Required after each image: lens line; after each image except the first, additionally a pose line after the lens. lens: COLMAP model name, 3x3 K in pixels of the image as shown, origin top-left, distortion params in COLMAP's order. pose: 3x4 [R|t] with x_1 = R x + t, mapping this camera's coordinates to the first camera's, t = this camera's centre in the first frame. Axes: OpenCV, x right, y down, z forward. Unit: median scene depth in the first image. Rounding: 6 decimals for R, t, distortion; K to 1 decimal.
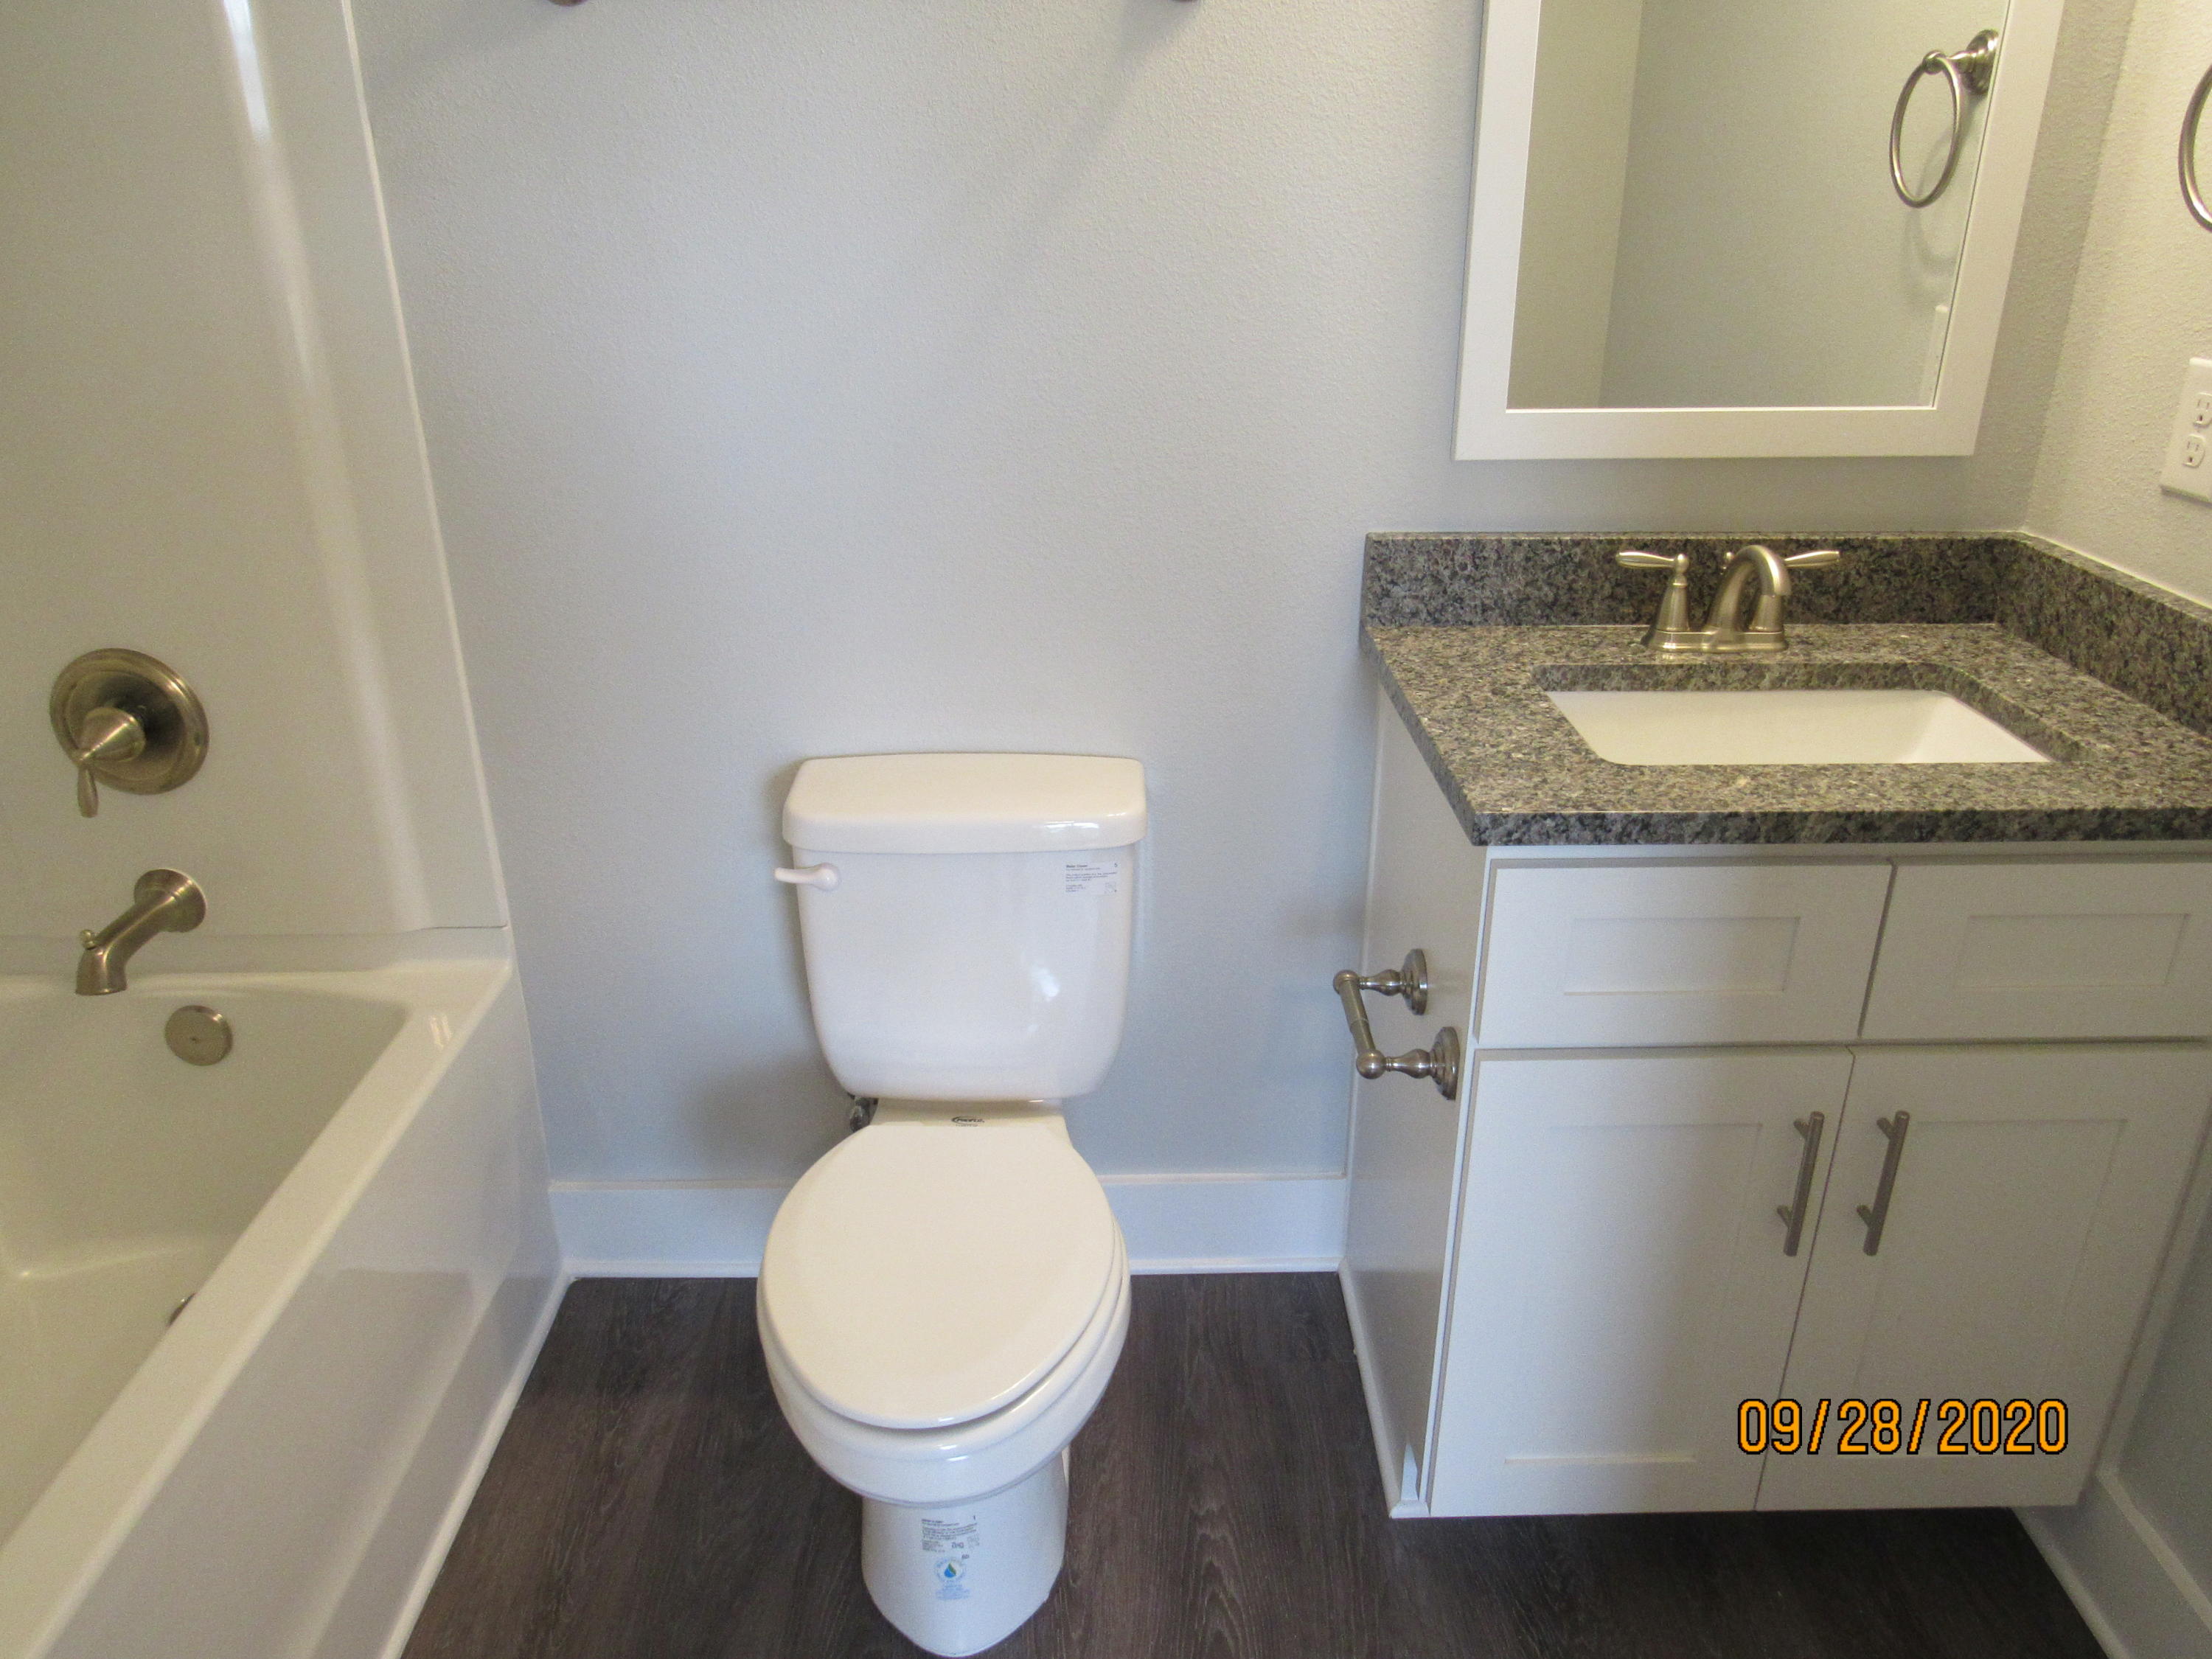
lens RADIAL K [[1573.4, 0, 1098.3], [0, 1573.4, 834.1], [0, 0, 1]] dist [-0.085852, 0.045824]
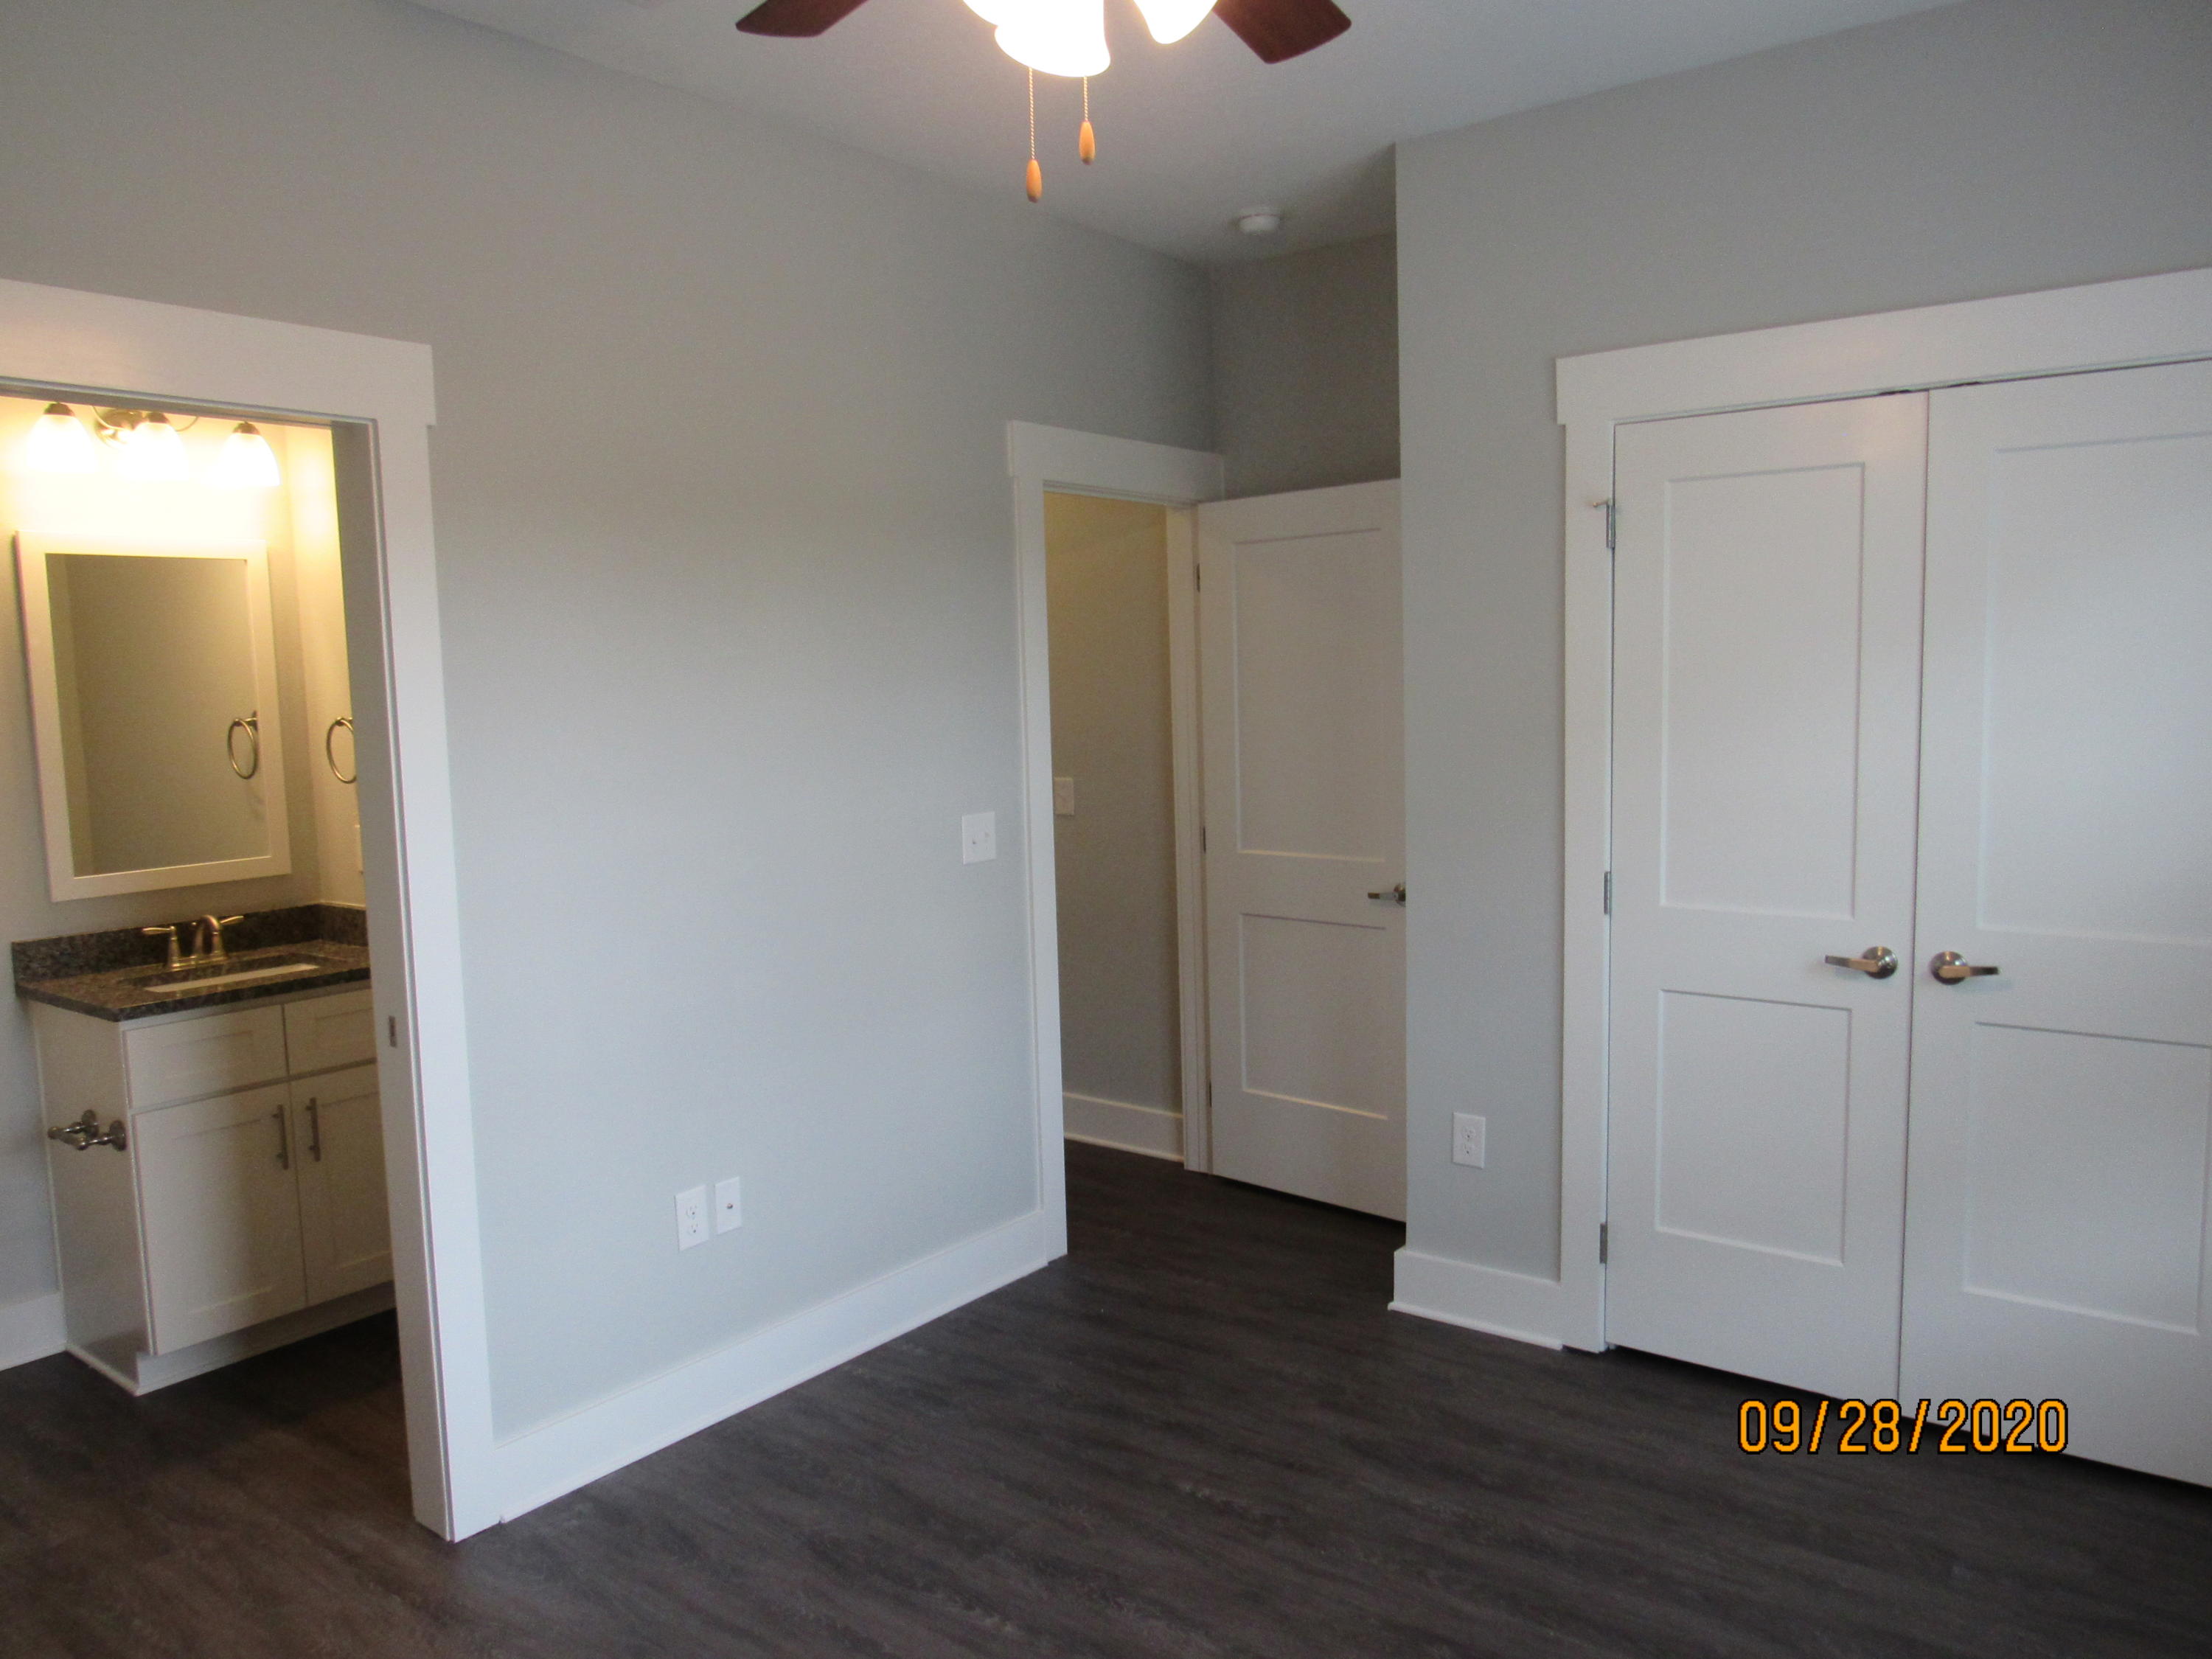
lens RADIAL K [[1573.4, 0, 1098.3], [0, 1573.4, 834.1], [0, 0, 1]] dist [-0.085852, 0.045824]
pose [[0.602665, -0.073907, 0.794565, -0.592072], [0.338653, 0.925280, -0.170797, 0.544828], [-0.722571, 0.372015, 0.582662, -1.364101]]
